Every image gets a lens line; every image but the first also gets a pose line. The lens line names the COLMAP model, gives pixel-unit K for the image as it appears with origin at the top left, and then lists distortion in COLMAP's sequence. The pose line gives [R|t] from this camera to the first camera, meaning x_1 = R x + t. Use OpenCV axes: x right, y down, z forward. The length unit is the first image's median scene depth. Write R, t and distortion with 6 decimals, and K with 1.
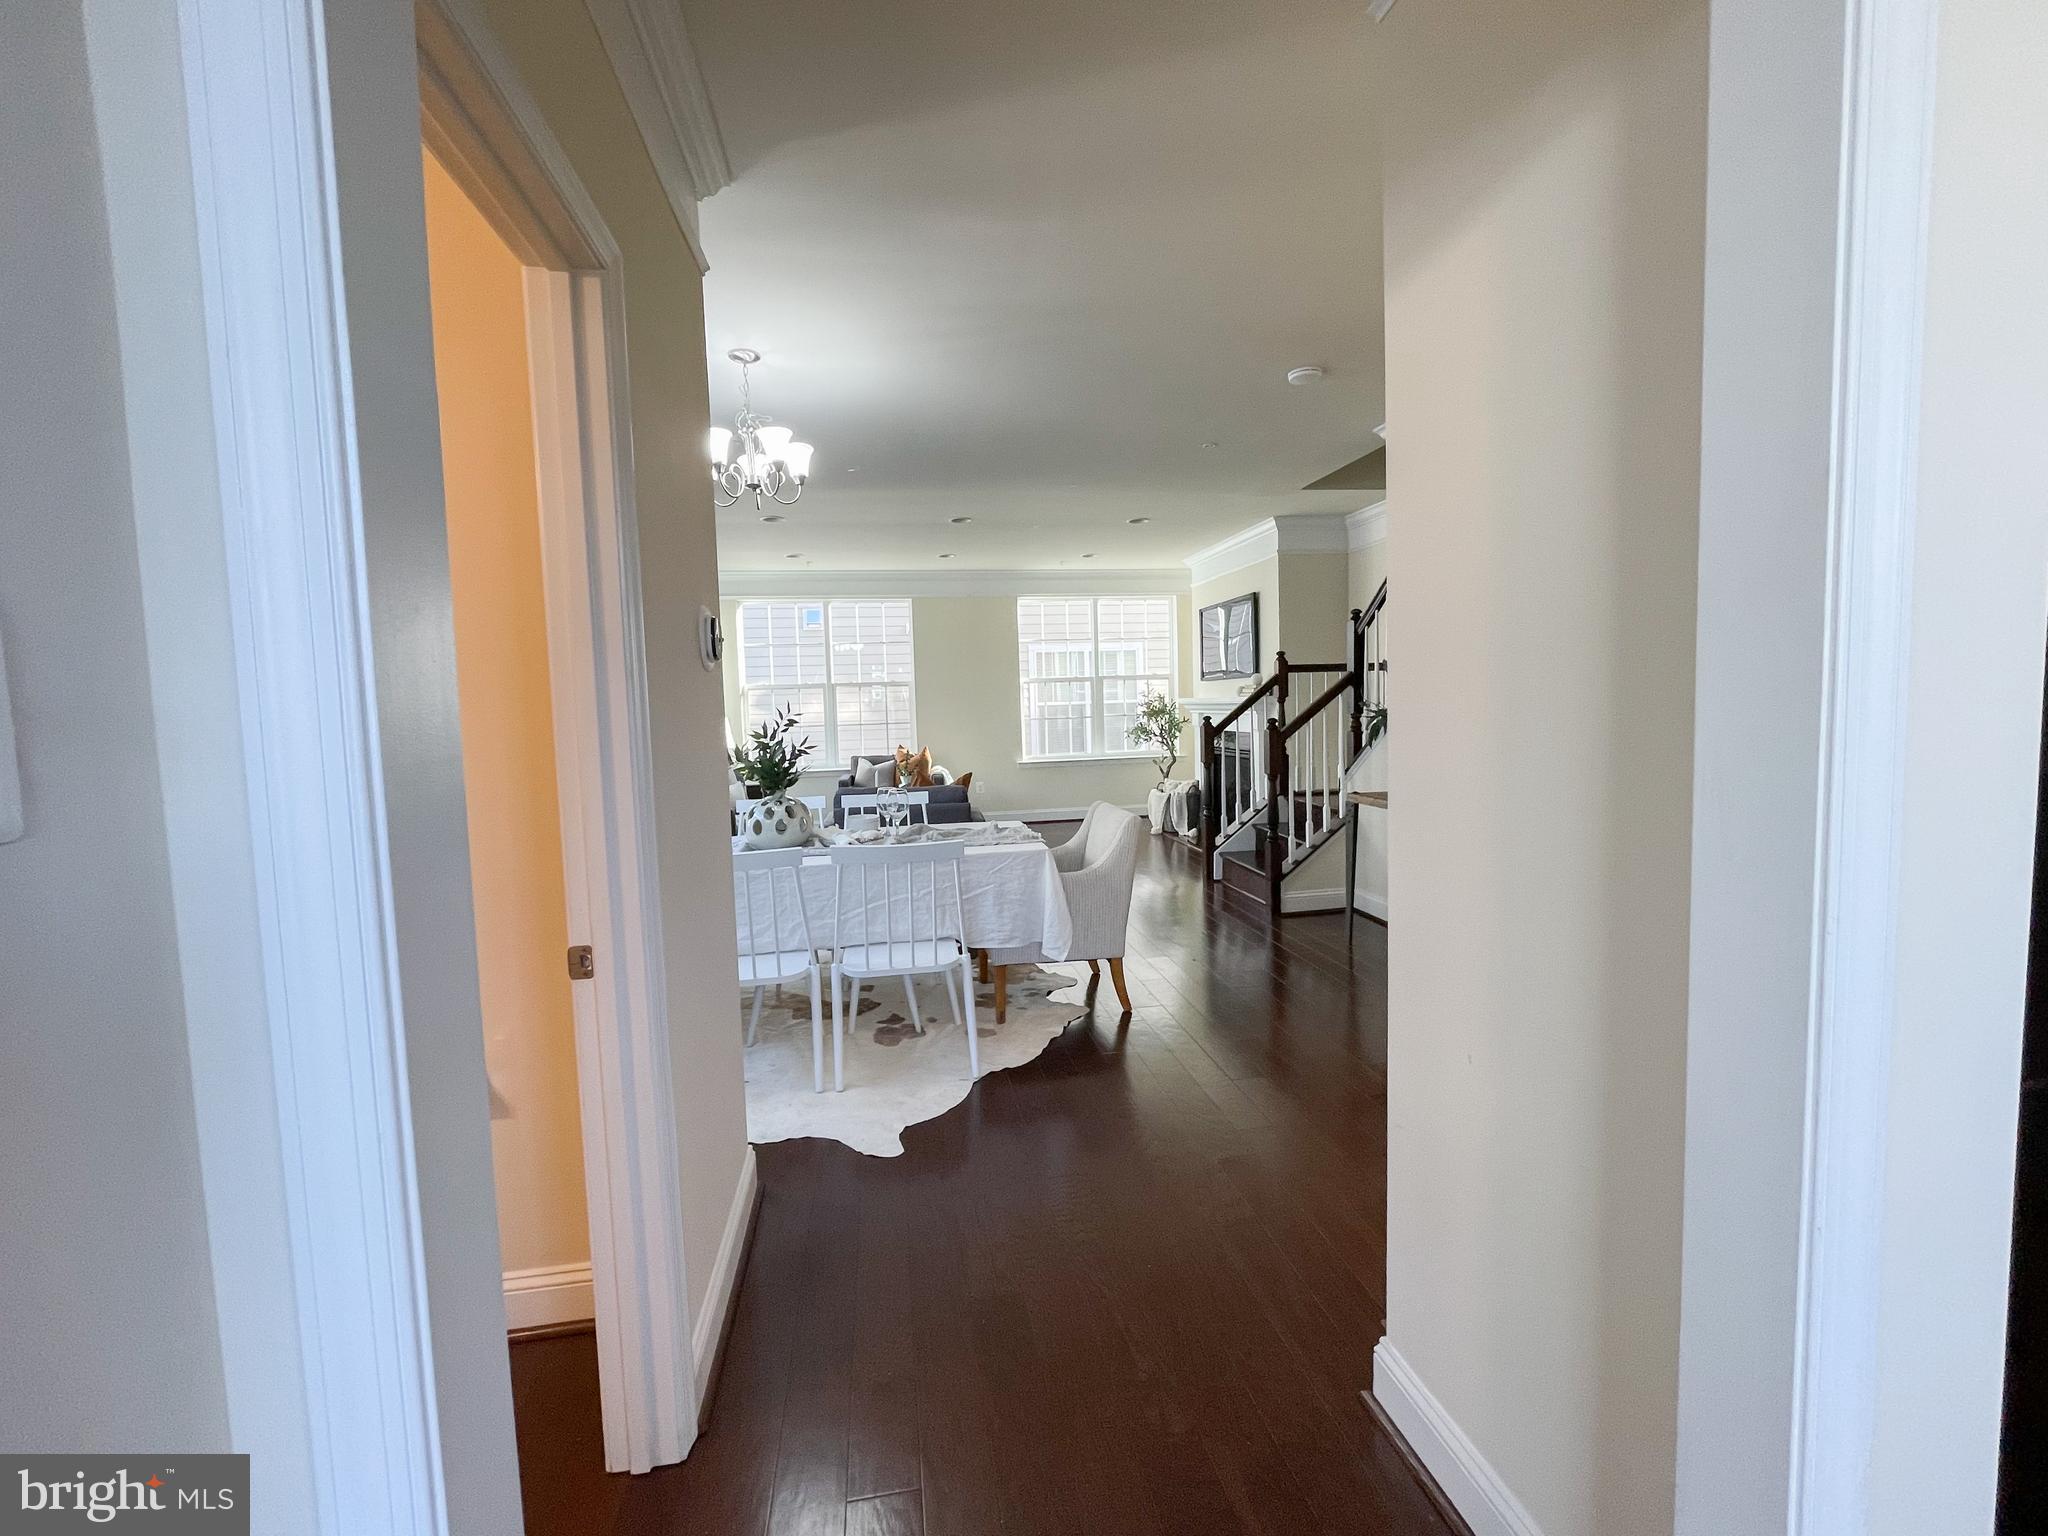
lens RADIAL K [[854.7, 0, 1025.3], [0, 854.7, 761.4], [0, 0, 1]] dist [-0.002259, -0.000078]
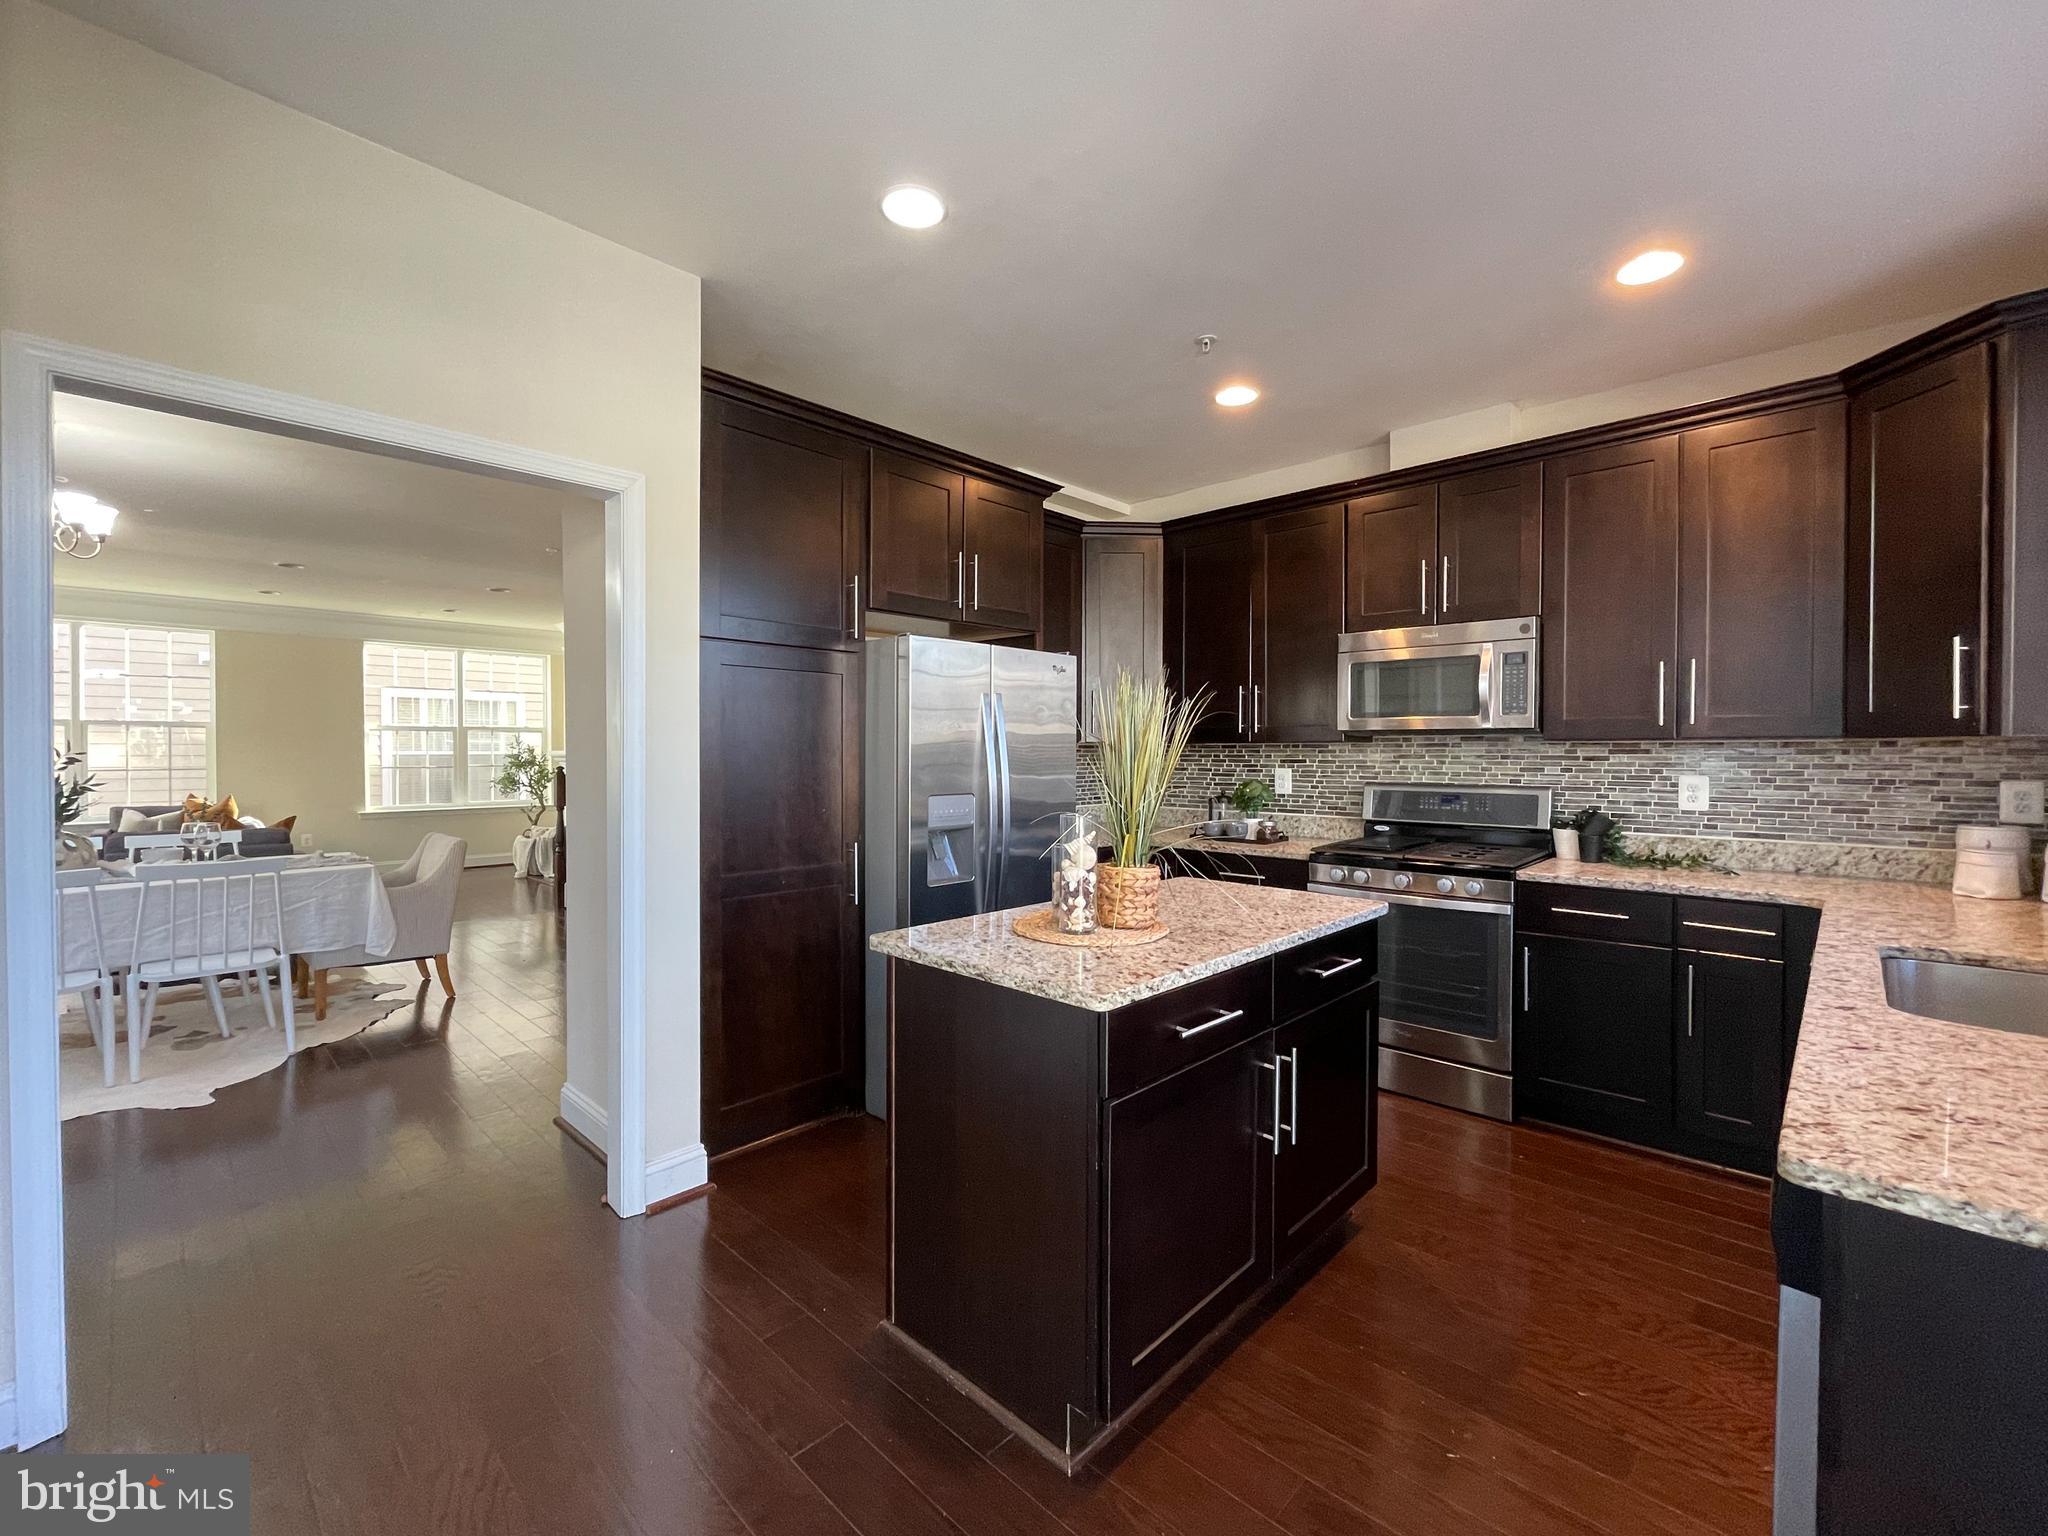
lens RADIAL K [[854.7, 0, 1025.3], [0, 854.7, 761.4], [0, 0, 1]] dist [-0.002259, -0.000078]
pose [[0.799383, 0.024152, 0.600336, 0.018389], [0.016525, 0.997930, -0.062152, 0.022316], [-0.600594, 0.059604, 0.797329, -0.301687]]
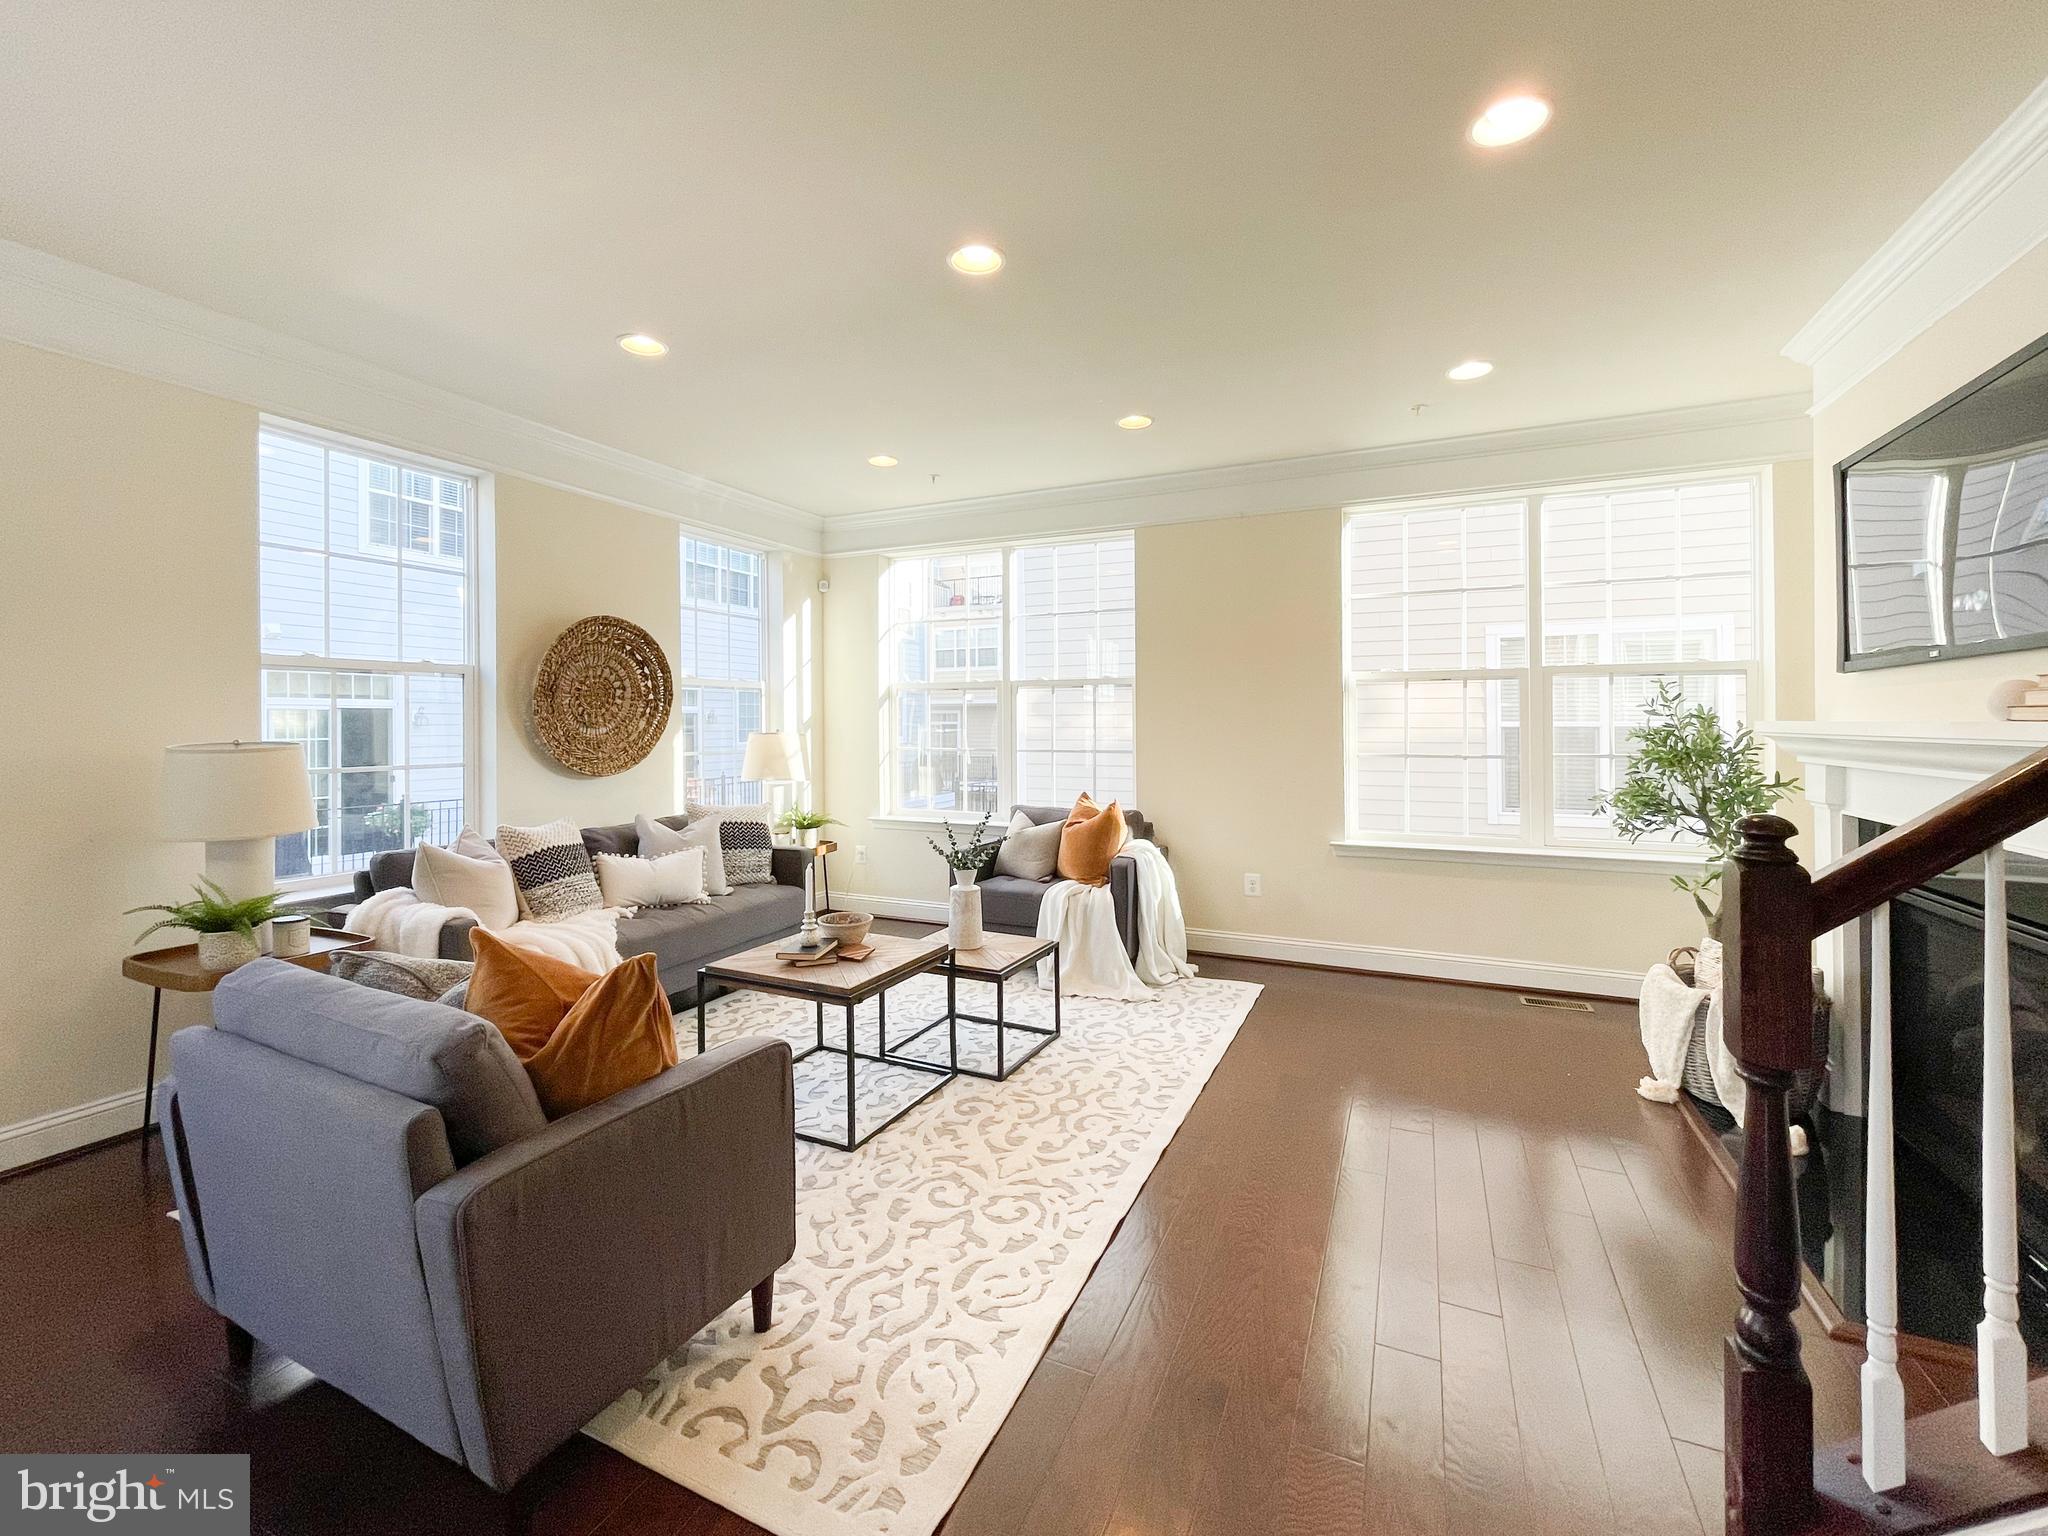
lens RADIAL K [[843.1, 0, 1021.5], [0, 843.1, 719.3], [0, 0, 1]] dist [0.000946, 0.000061]
pose [[0.819012, 0.025837, -0.573195, 0.172789], [-0.061794, 0.997147, -0.043347, -0.053395], [0.570440, 0.070921, 0.818272, 0.705588]]
